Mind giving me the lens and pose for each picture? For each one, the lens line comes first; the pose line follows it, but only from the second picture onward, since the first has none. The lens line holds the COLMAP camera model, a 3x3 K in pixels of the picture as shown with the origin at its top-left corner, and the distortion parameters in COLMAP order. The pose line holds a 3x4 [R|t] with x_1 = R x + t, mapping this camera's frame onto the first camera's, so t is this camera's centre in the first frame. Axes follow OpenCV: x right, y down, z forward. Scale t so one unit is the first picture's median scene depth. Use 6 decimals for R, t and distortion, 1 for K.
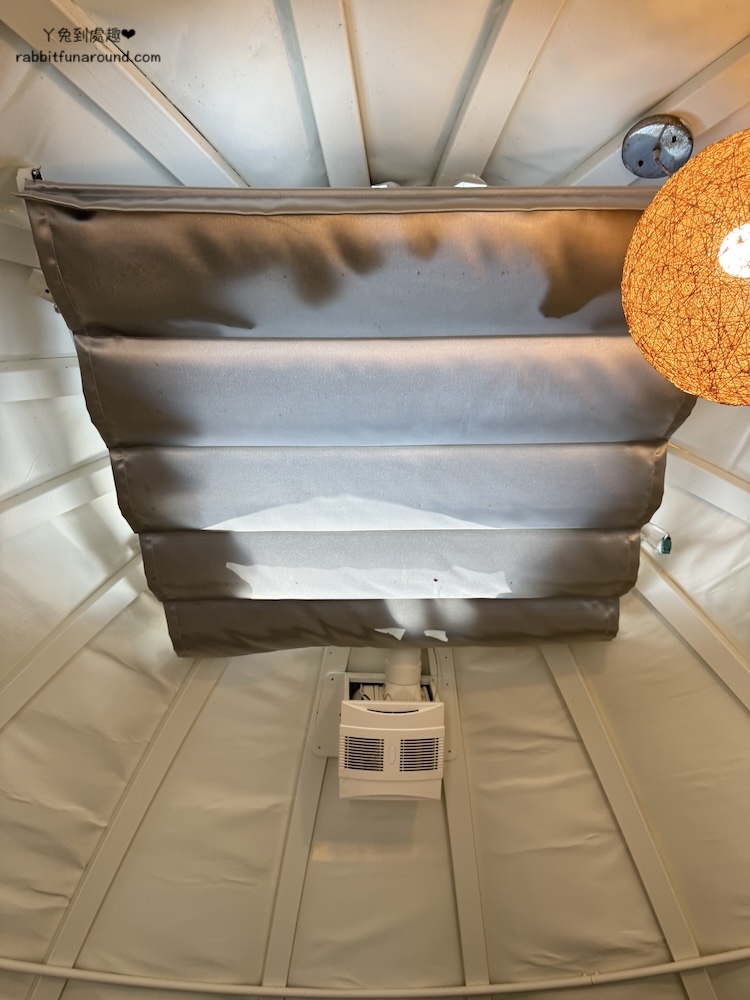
lens RADIAL K [[694.8, 0, 370.0], [0, 694.8, 494.6], [0, 0, 1]] dist [0.035751, -0.038074]
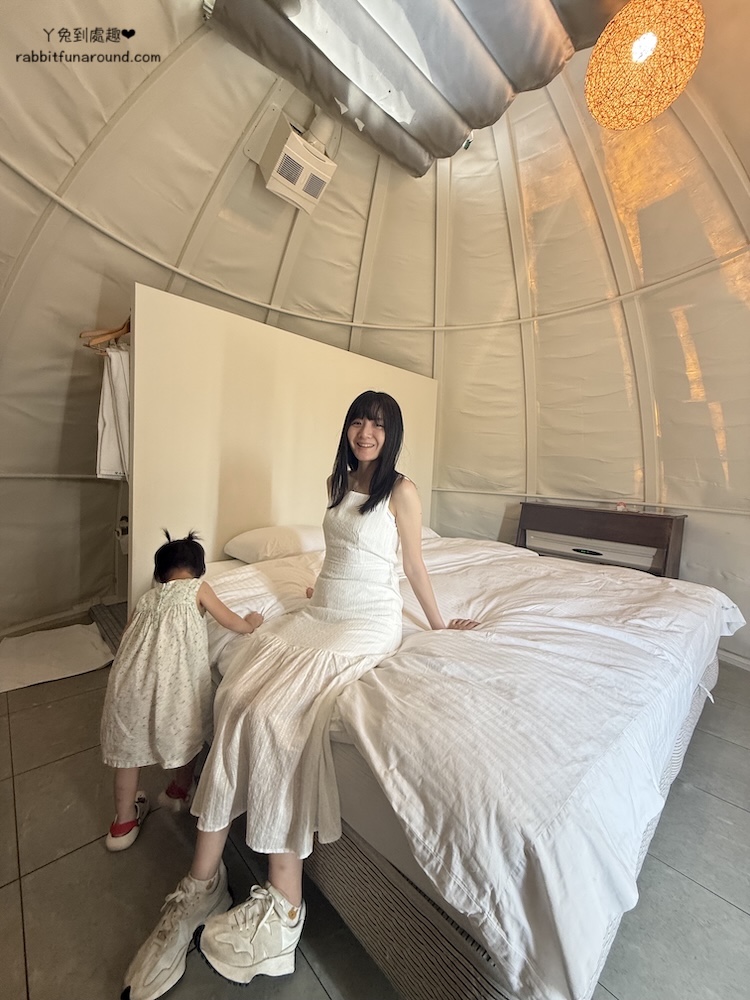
lens RADIAL K [[404.3, 0, 385.6], [0, 404.3, 498.2], [0, 0, 1]] dist [-0.001450, -0.000172]
pose [[0.730705, 0.015393, 0.682520, -0.539212], [-0.540831, 0.623155, 0.564959, 0.170060], [-0.416619, -0.781947, 0.463668, -0.285123]]
